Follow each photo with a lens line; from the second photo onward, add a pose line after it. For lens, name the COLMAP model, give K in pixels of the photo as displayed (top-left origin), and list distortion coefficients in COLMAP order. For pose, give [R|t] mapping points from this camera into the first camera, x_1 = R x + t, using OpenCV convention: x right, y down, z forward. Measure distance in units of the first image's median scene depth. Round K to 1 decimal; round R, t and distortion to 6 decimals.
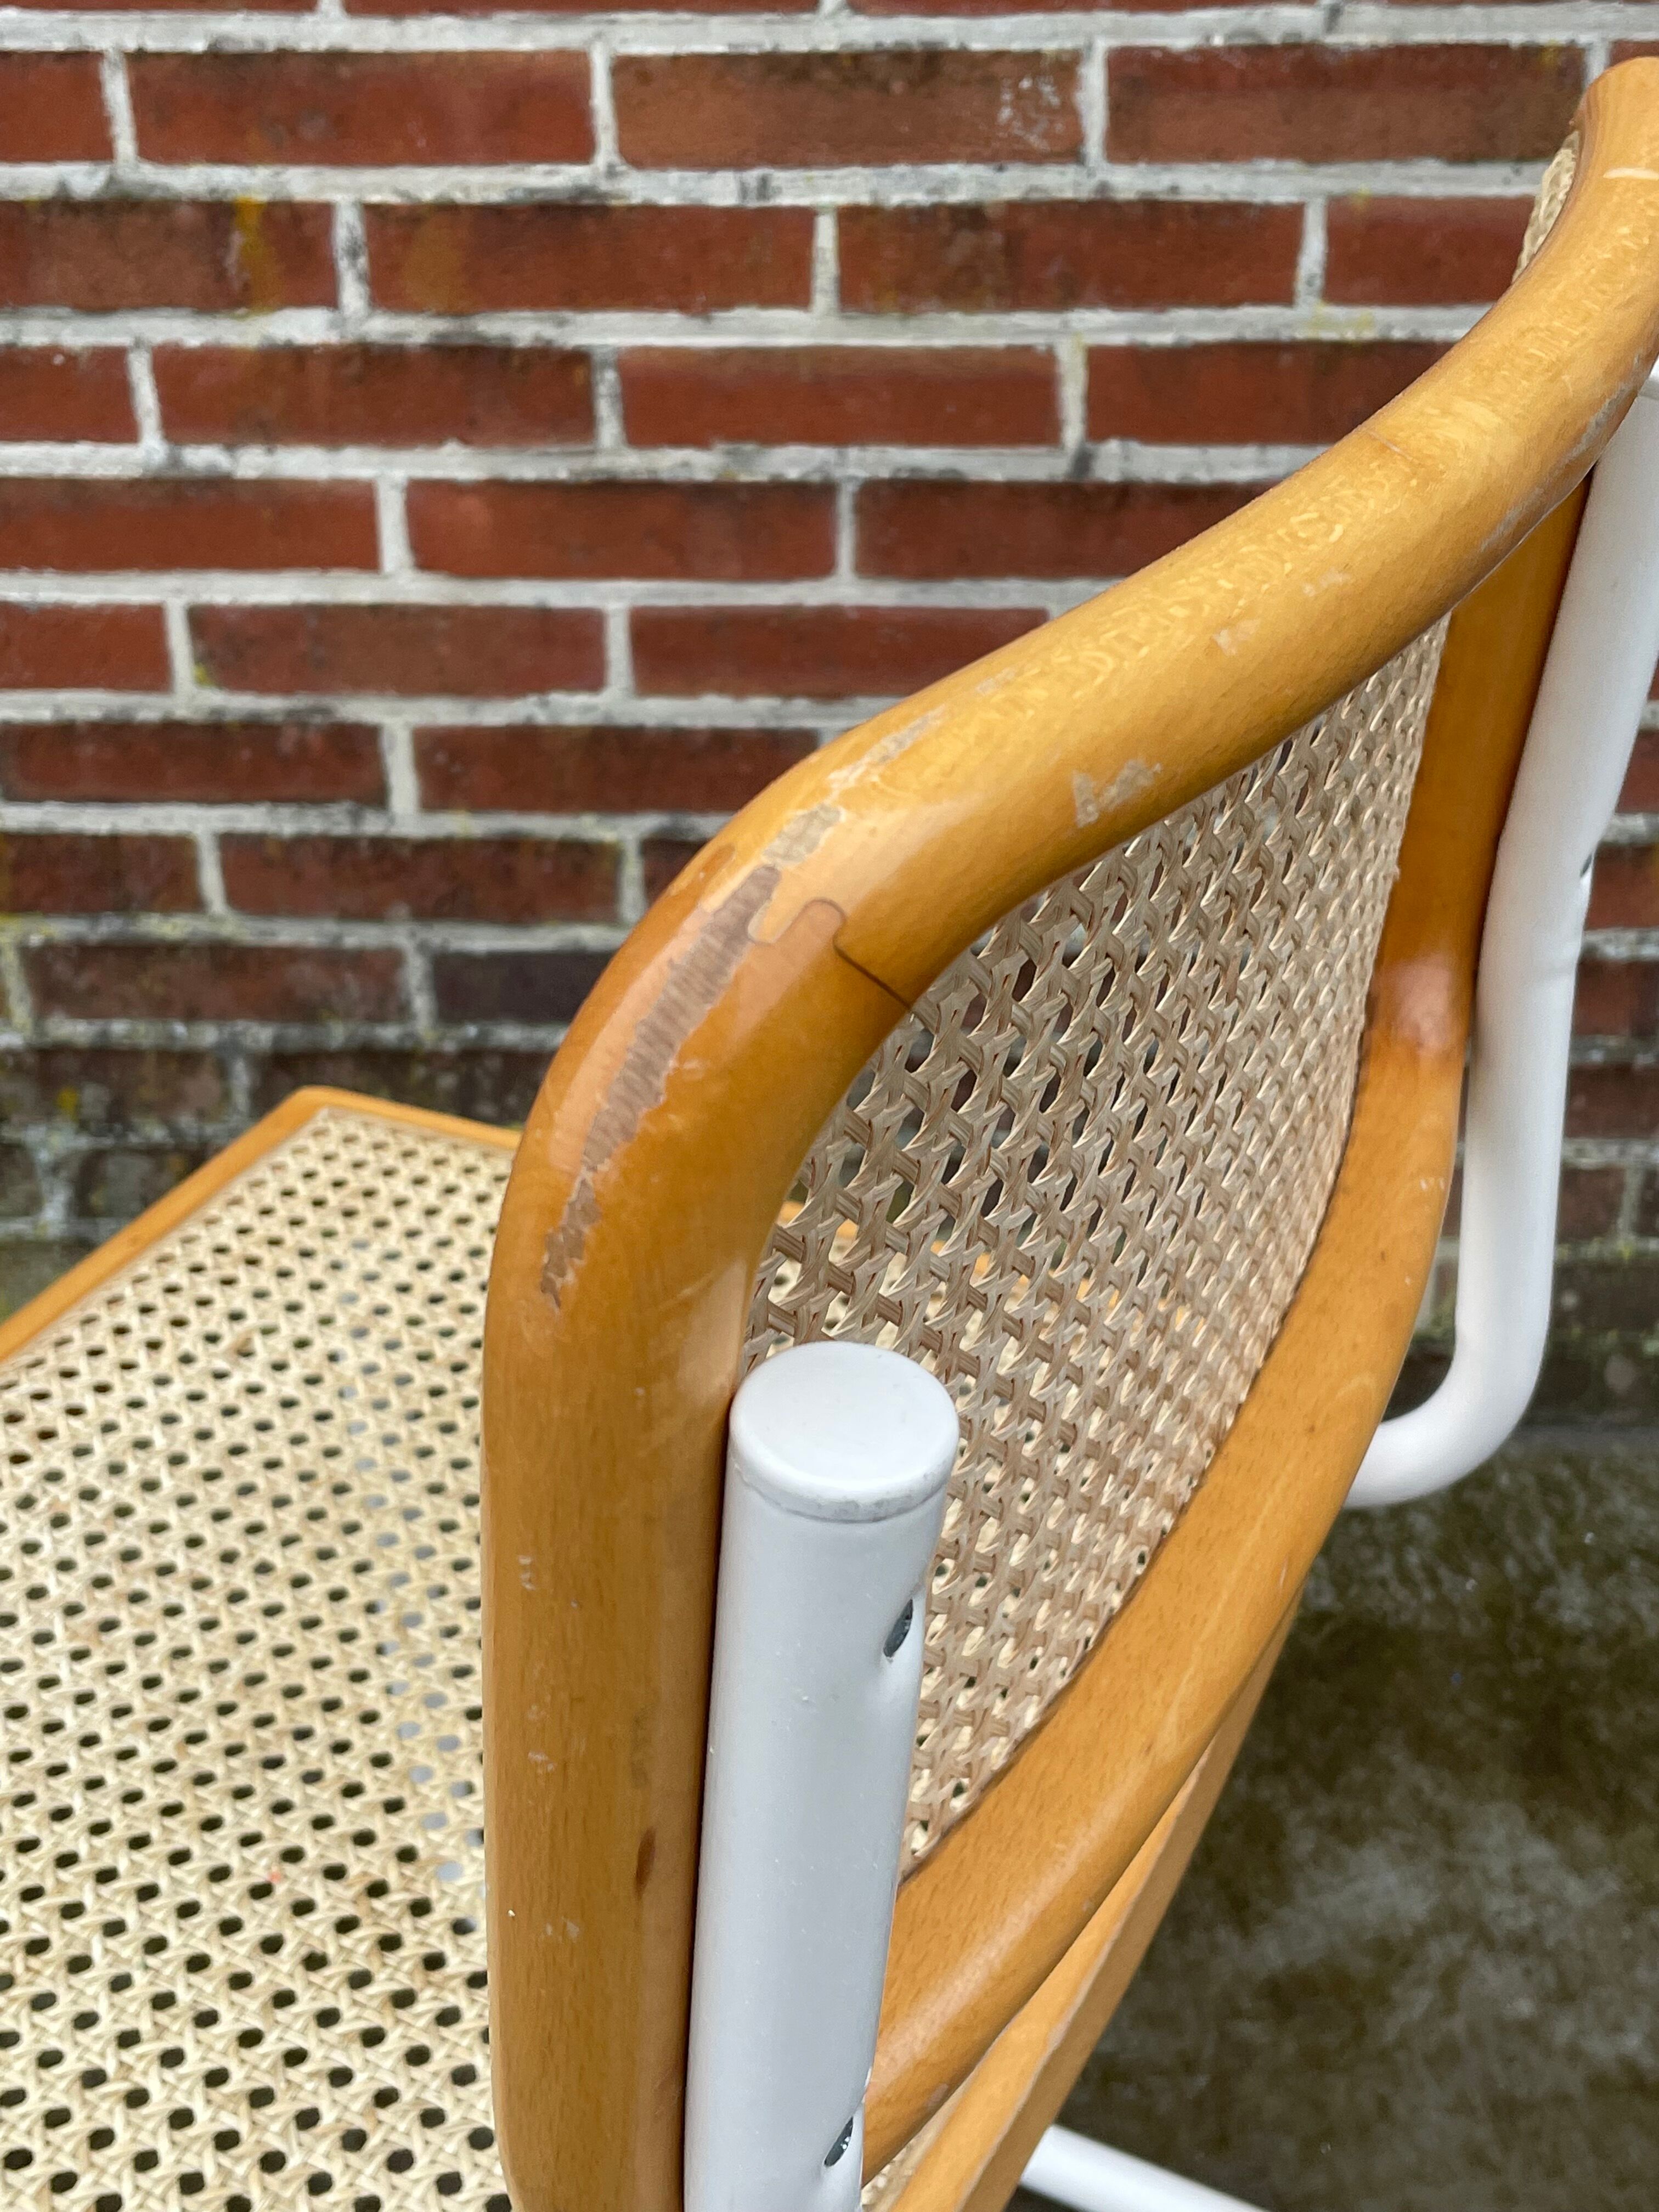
lens RADIAL K [[2581.7, 0, 831.7], [0, 2581.7, 1121.6], [0, 0, 1]] dist [0.064597, 0.000000]
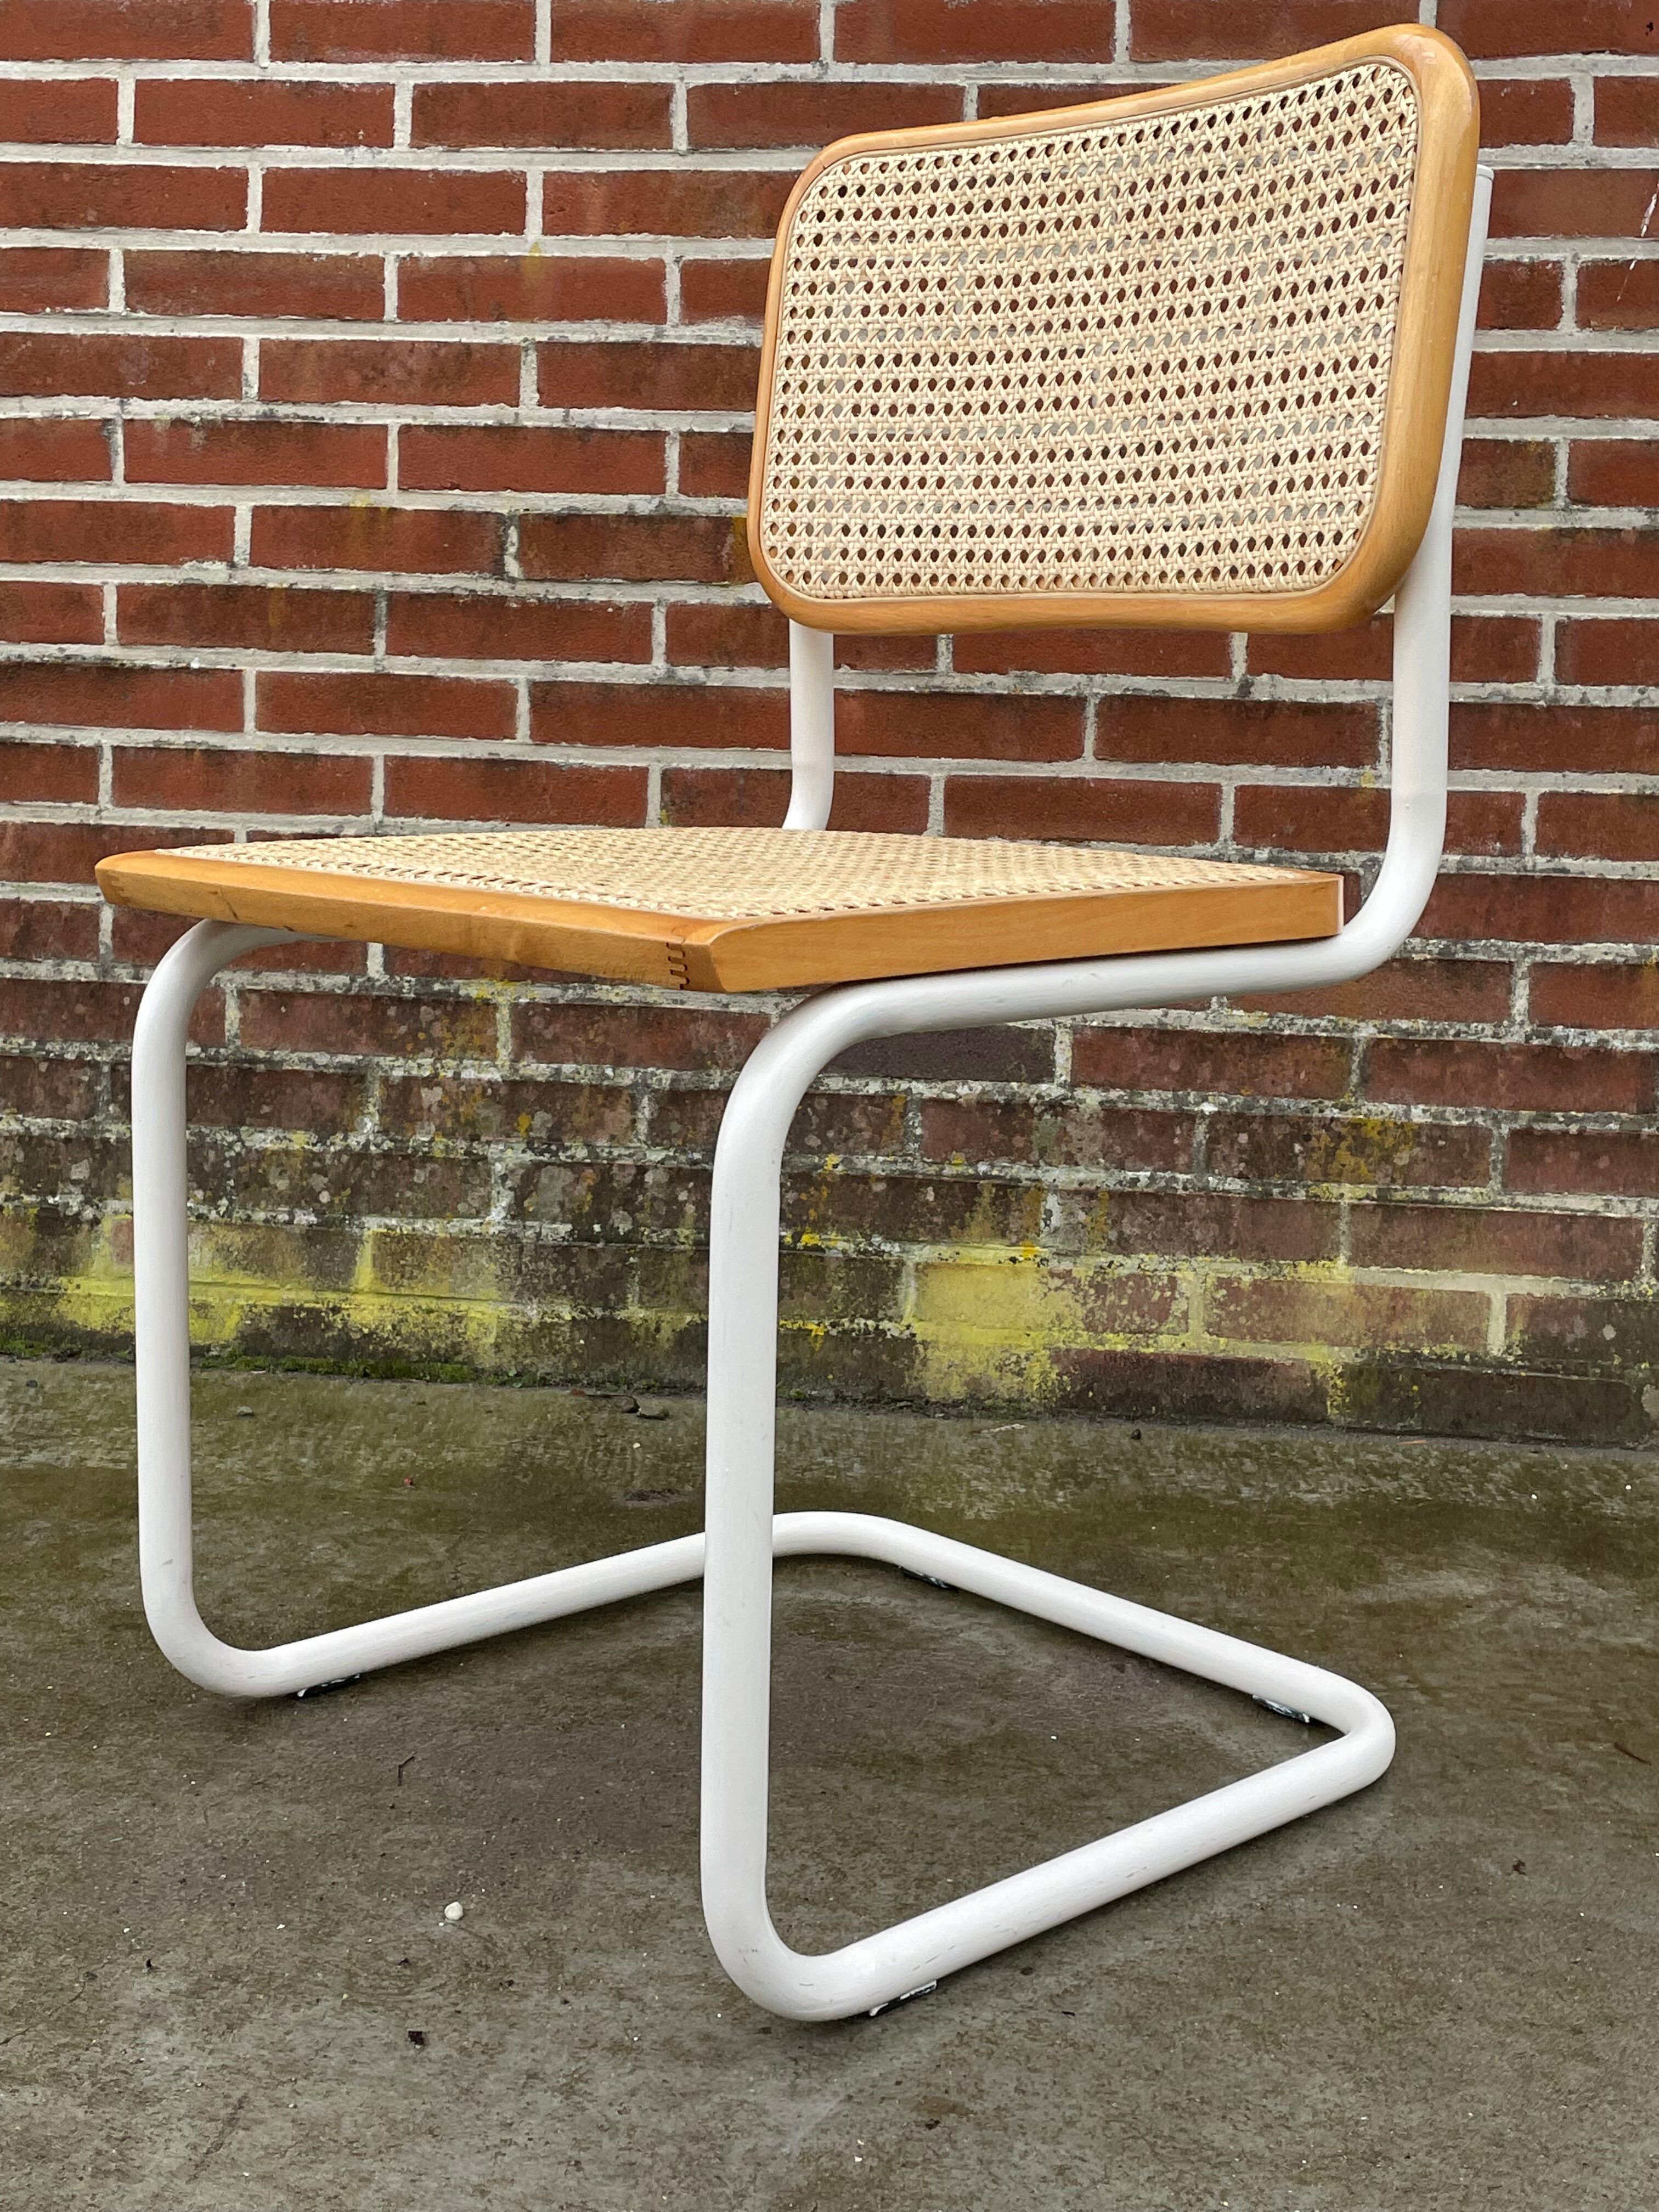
lens RADIAL K [[2581.7, 0, 830.1], [0, 2581.7, 1094.2], [0, 0, 1]] dist [0.064597, 0.000000]
pose [[0.994778, 0.051918, -0.087866, -0.002550], [-0.083484, 0.909179, -0.407950, 0.621532], [0.058706, 0.413155, 0.908766, -0.329526]]
